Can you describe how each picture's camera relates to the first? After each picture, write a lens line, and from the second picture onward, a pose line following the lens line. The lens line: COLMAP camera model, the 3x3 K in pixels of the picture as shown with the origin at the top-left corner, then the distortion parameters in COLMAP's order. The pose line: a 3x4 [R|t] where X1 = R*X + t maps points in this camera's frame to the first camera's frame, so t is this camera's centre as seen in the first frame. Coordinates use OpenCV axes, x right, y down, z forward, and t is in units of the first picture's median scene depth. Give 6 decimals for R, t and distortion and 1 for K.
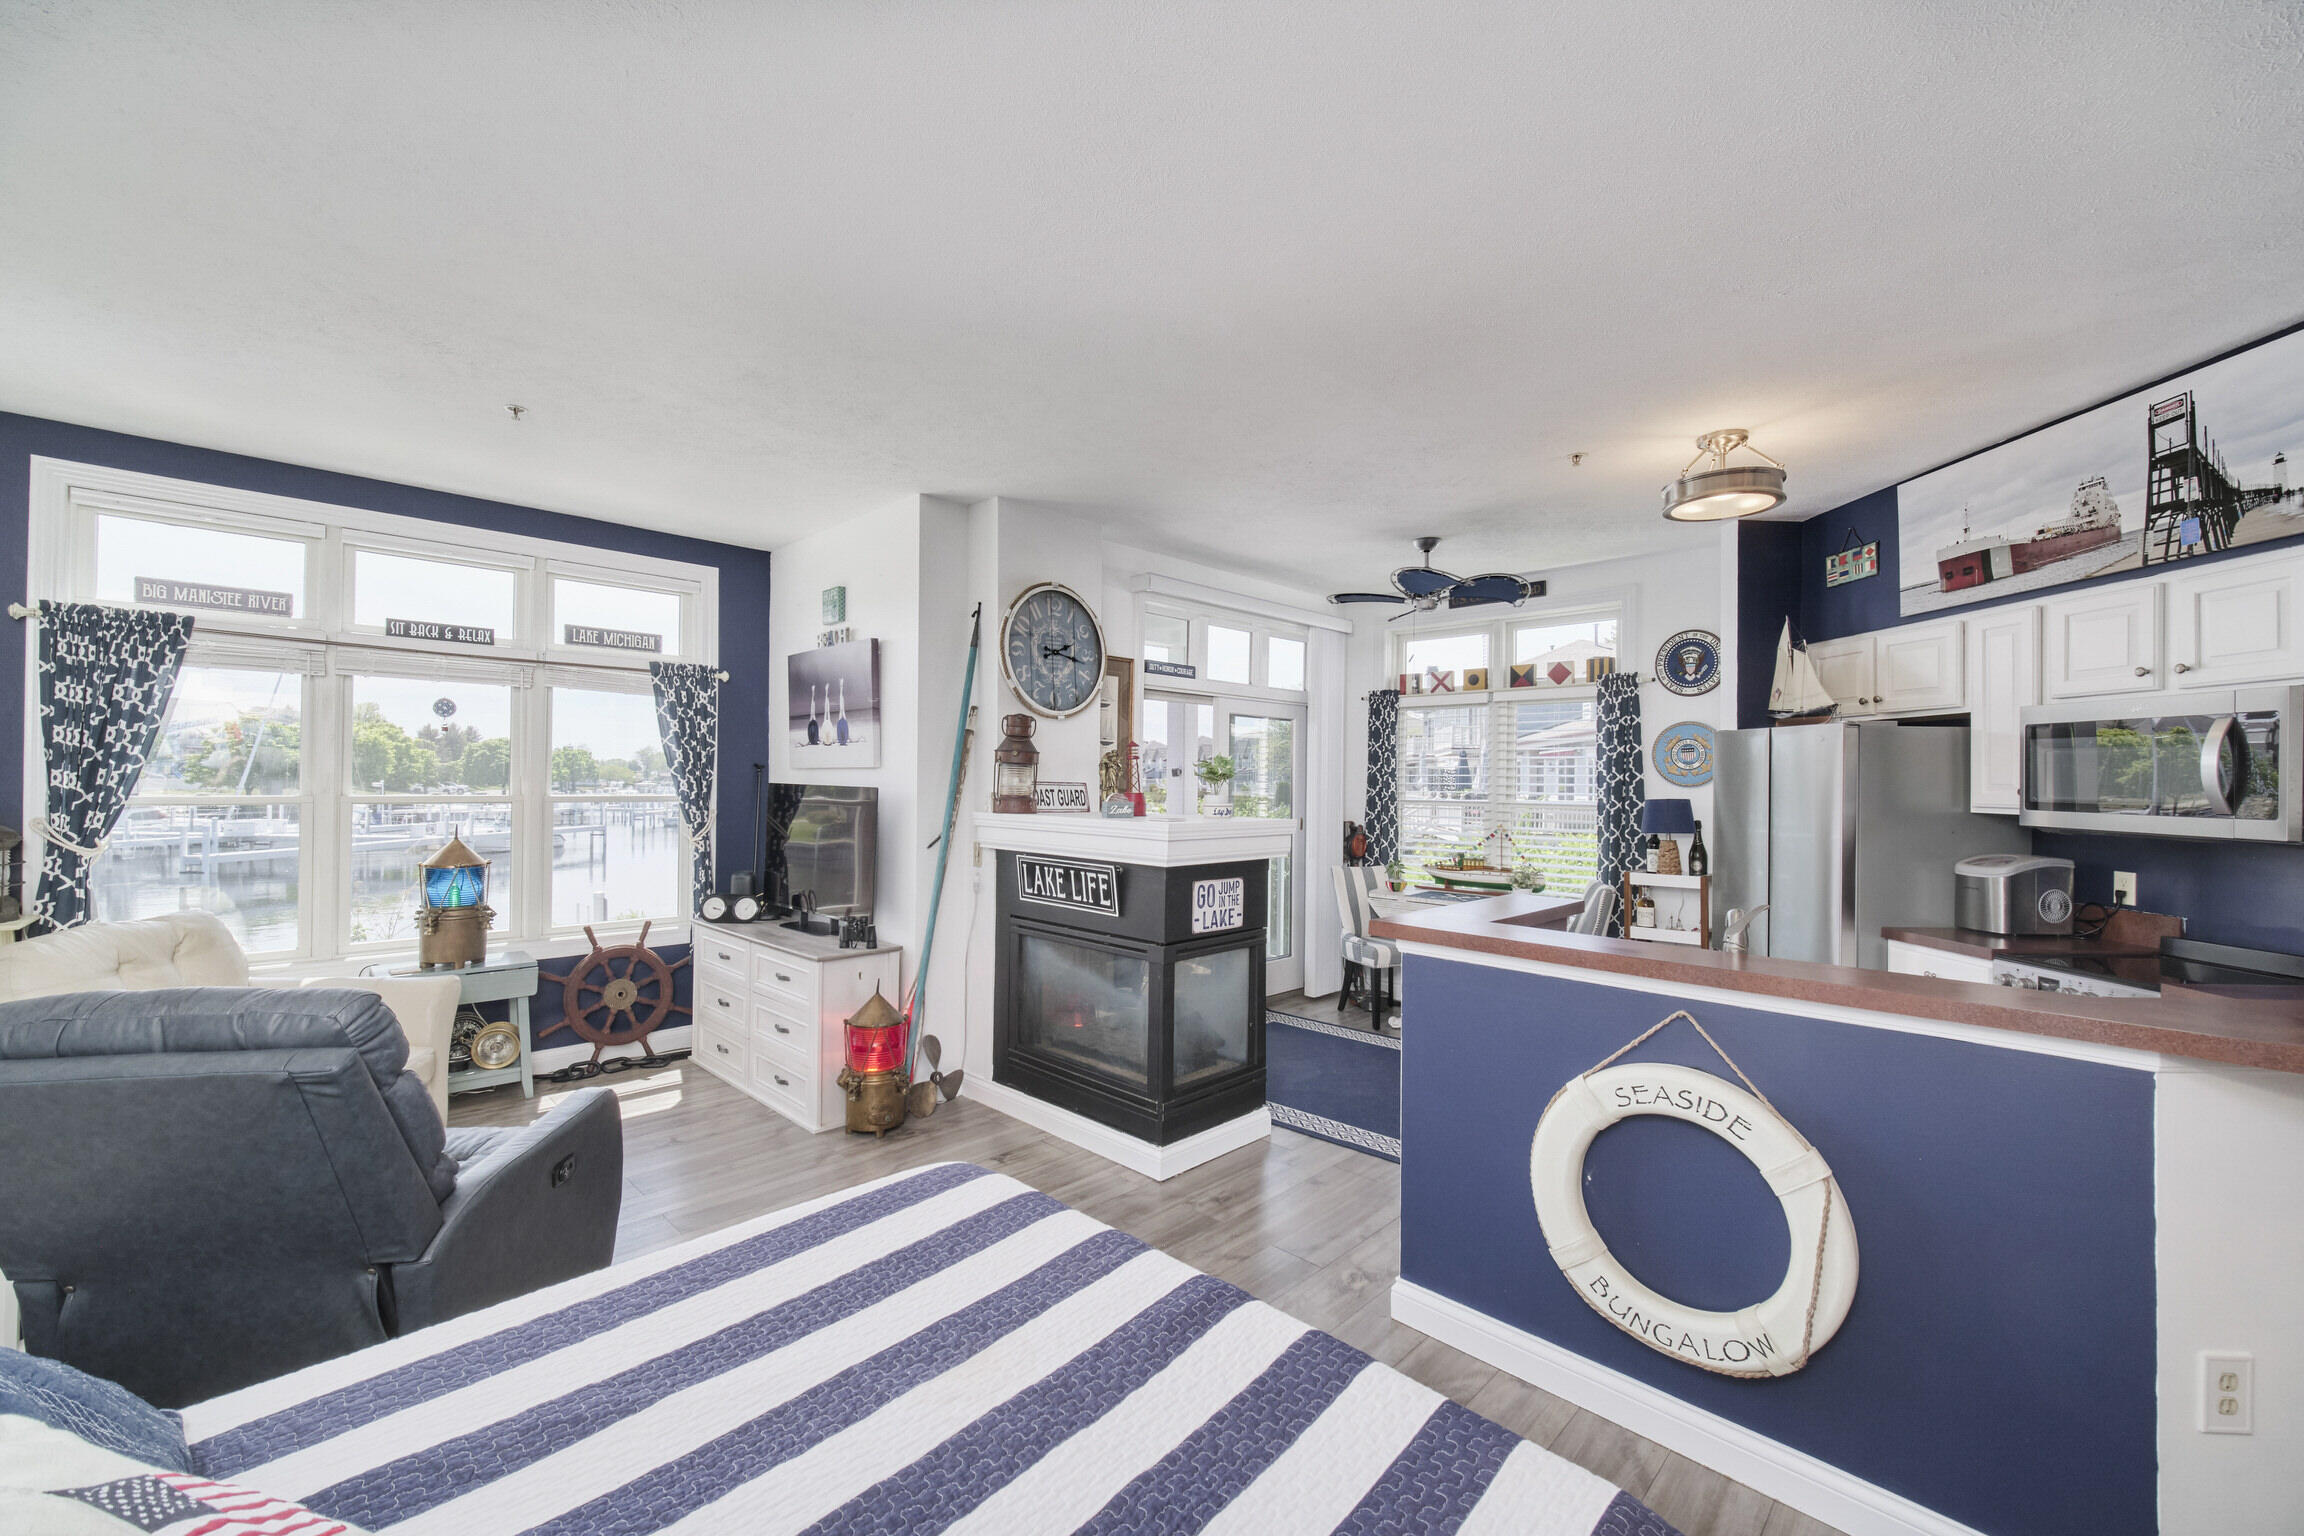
lens RADIAL K [[920.6, 0, 1149.9], [0, 920.6, 771.9], [0, 0, 1]] dist [-0.010116, 0.004277]
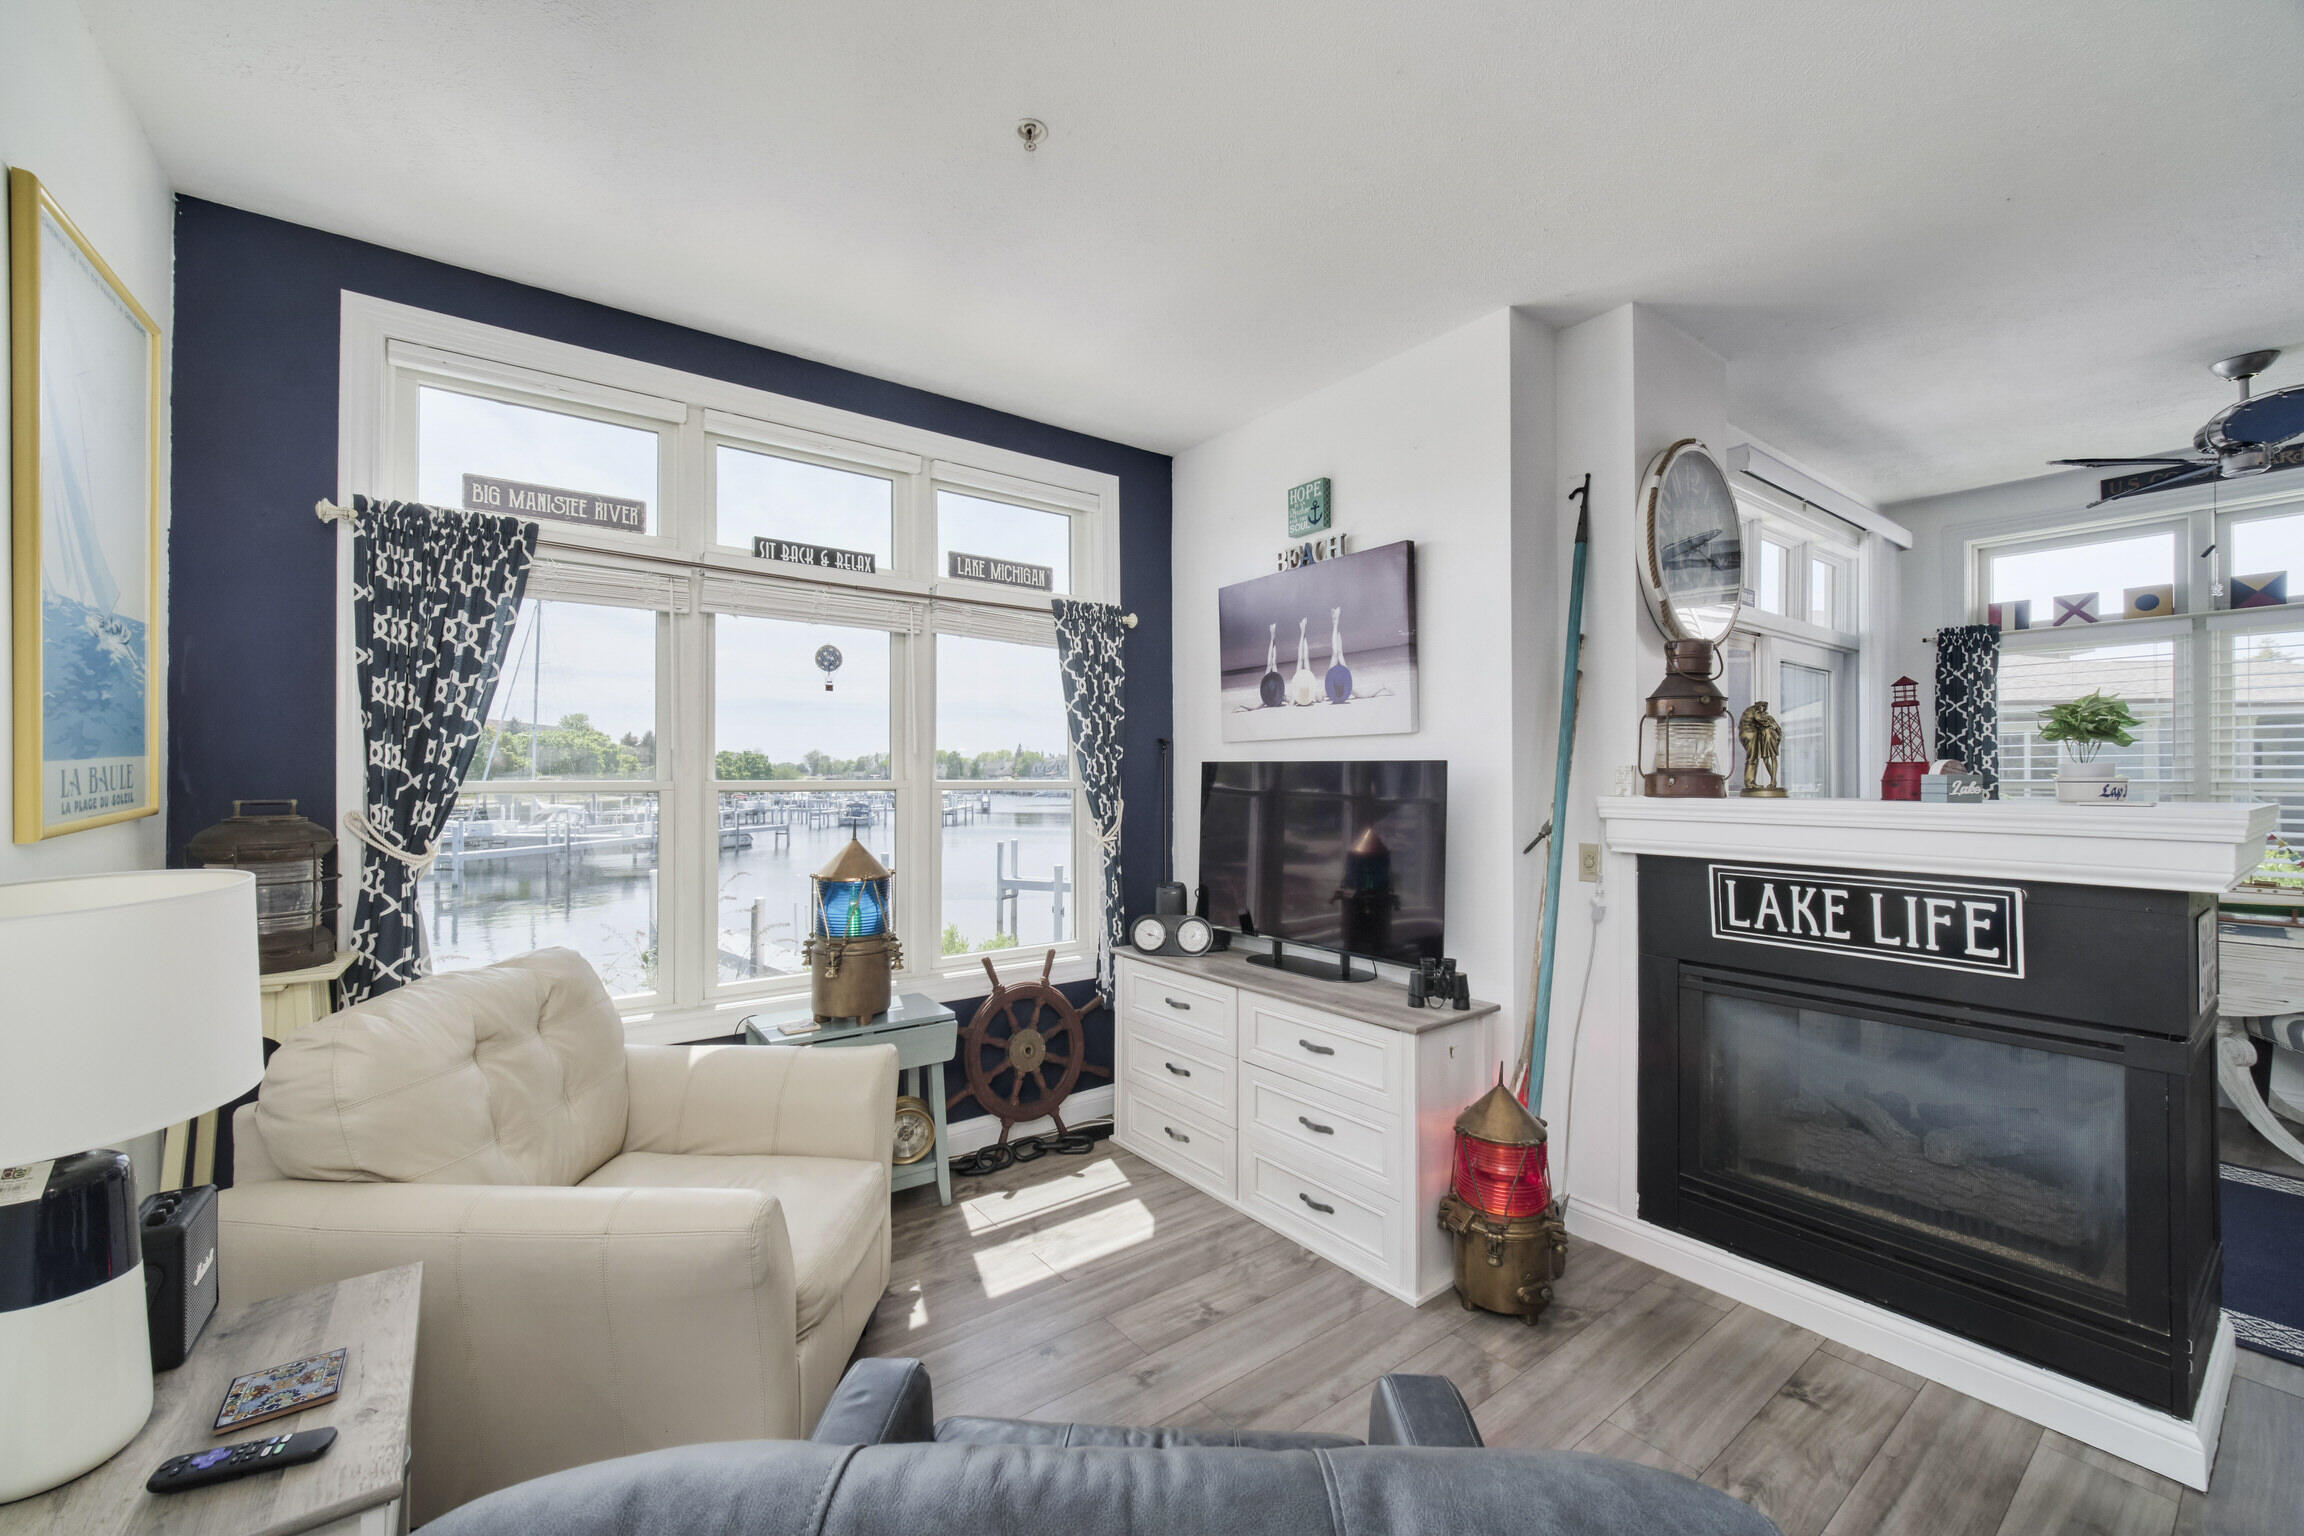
lens RADIAL K [[925.0, 0, 1152.0], [0, 925.0, 768.0], [0, 0, 1]] dist [0.000463, -0.000427]
pose [[0.988582, -0.012544, -0.150163, -0.452957], [0.012394, 0.999921, -0.001934, 0.023341], [0.150176, 0.000050, 0.988659, 0.352186]]
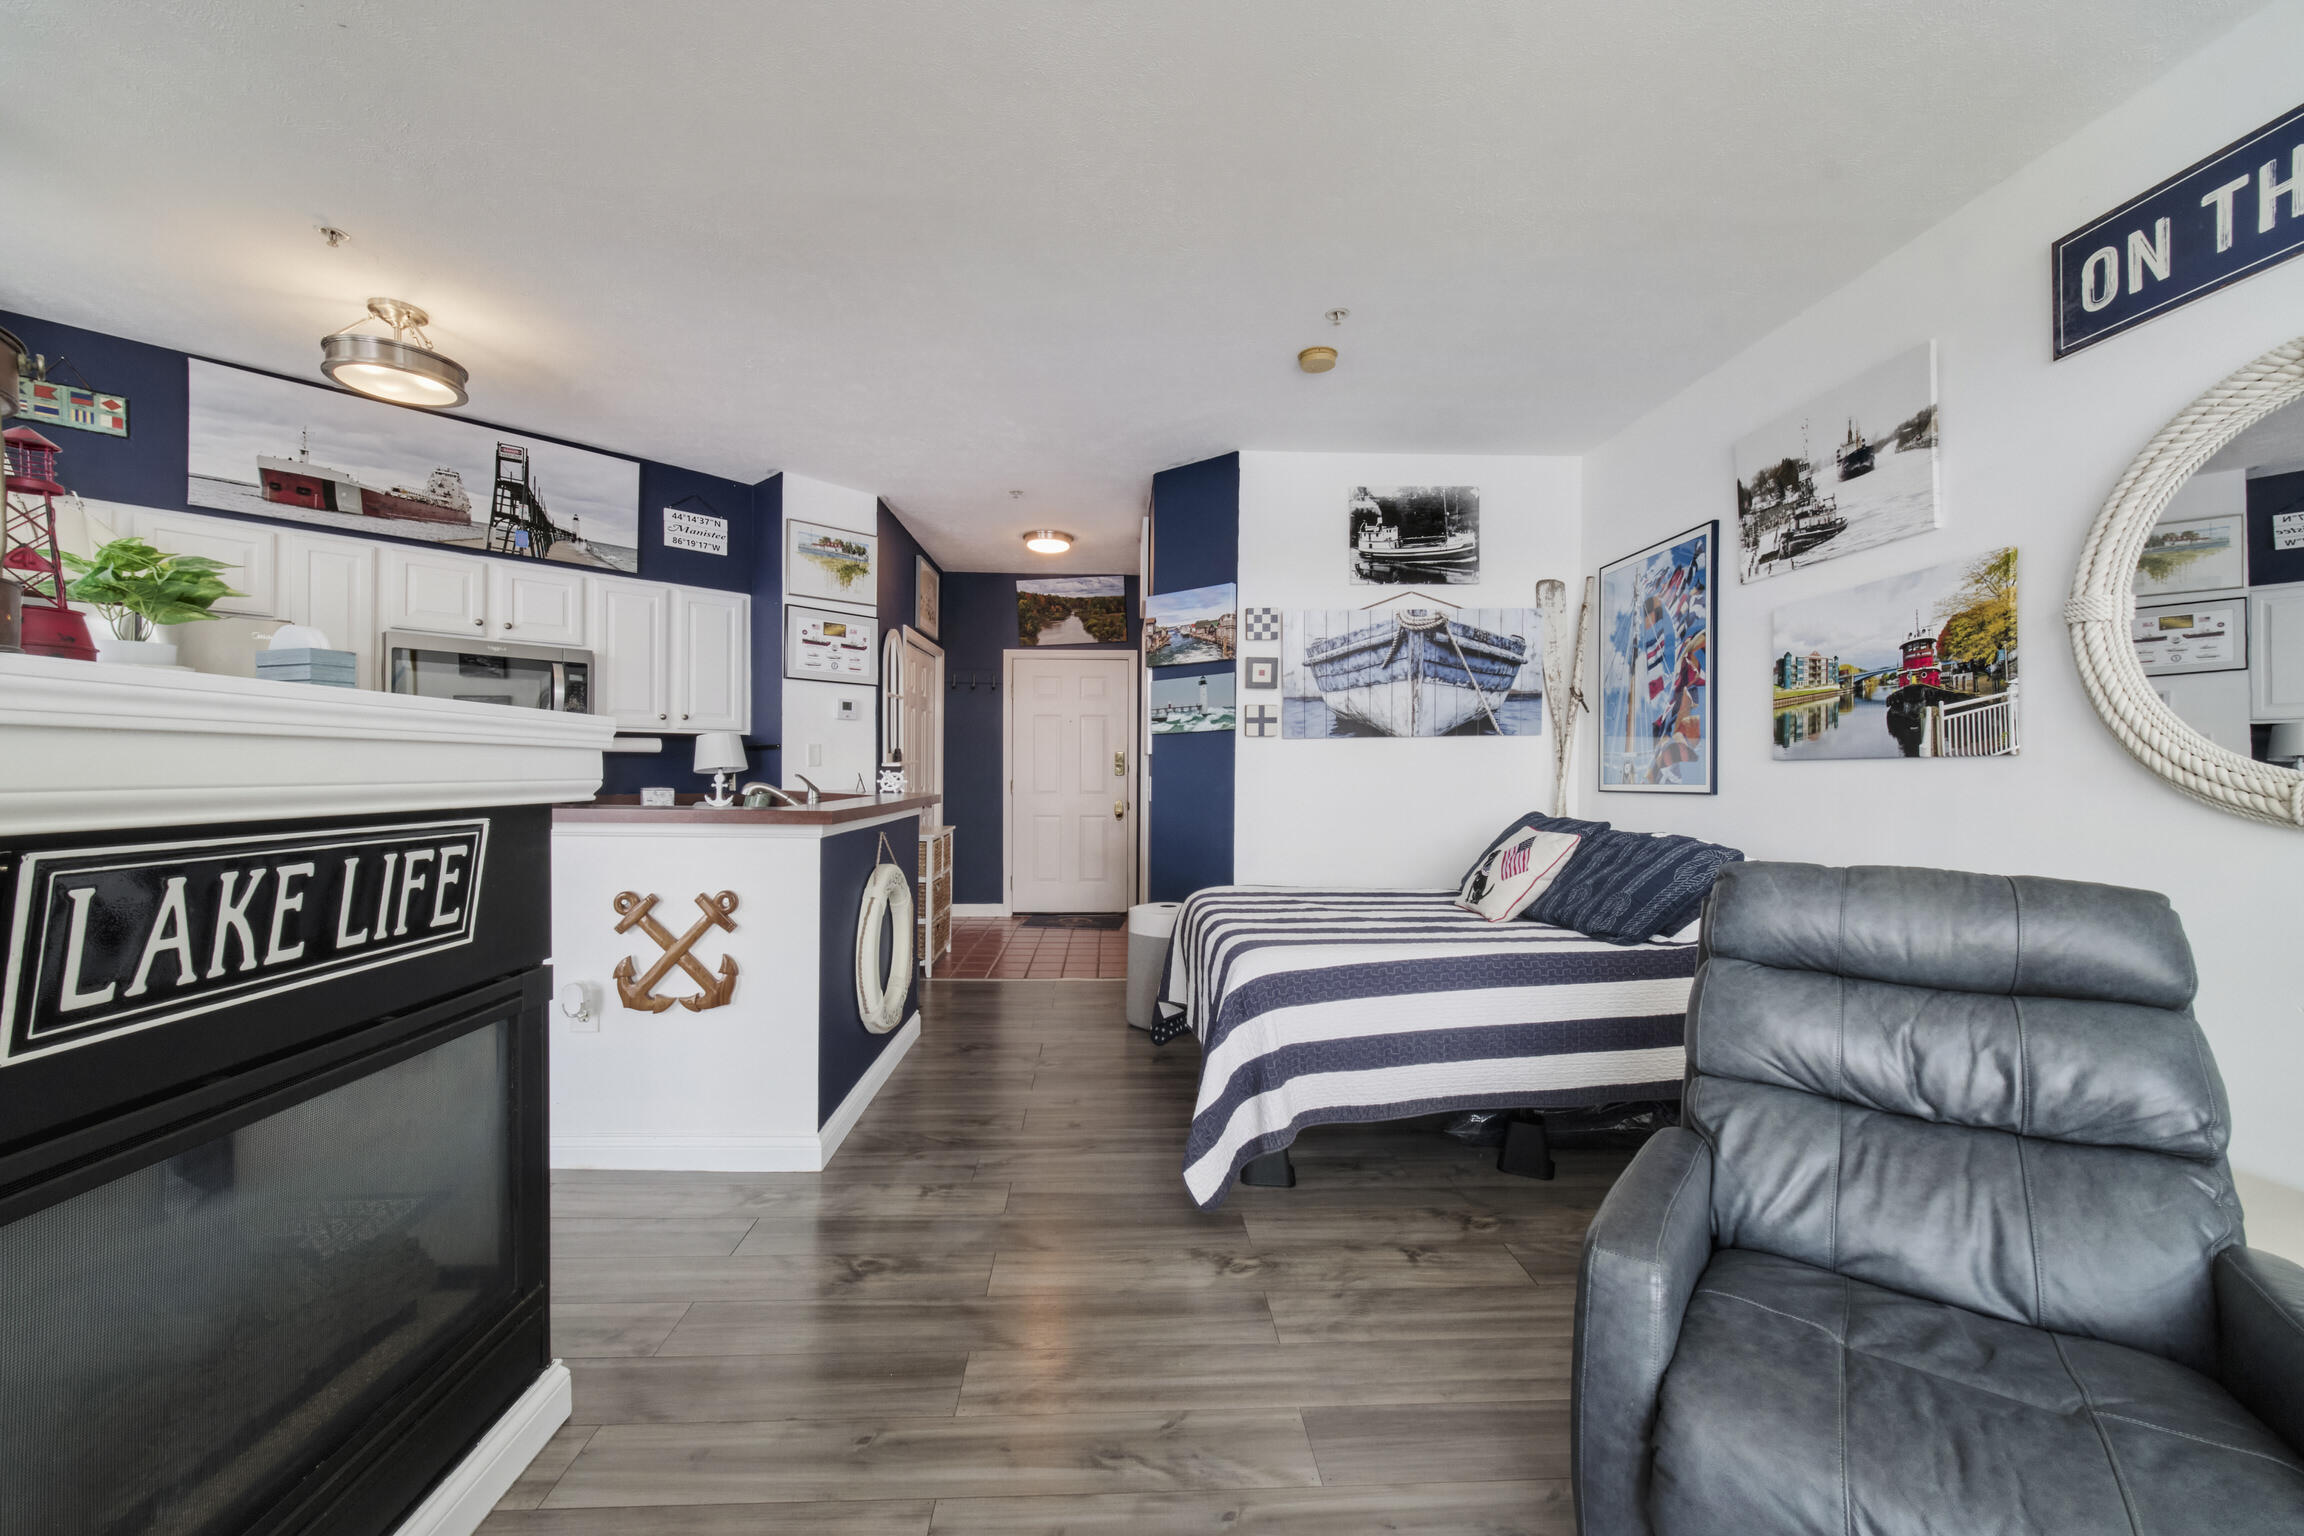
lens RADIAL K [[925.0, 0, 1152.0], [0, 925.0, 768.0], [0, 0, 1]] dist [0.000463, -0.000427]
pose [[-0.738934, -0.018402, 0.673526, -0.515065], [-0.022339, 0.999747, 0.002807, 0.069024], [-0.673407, -0.012972, -0.739158, 1.058026]]
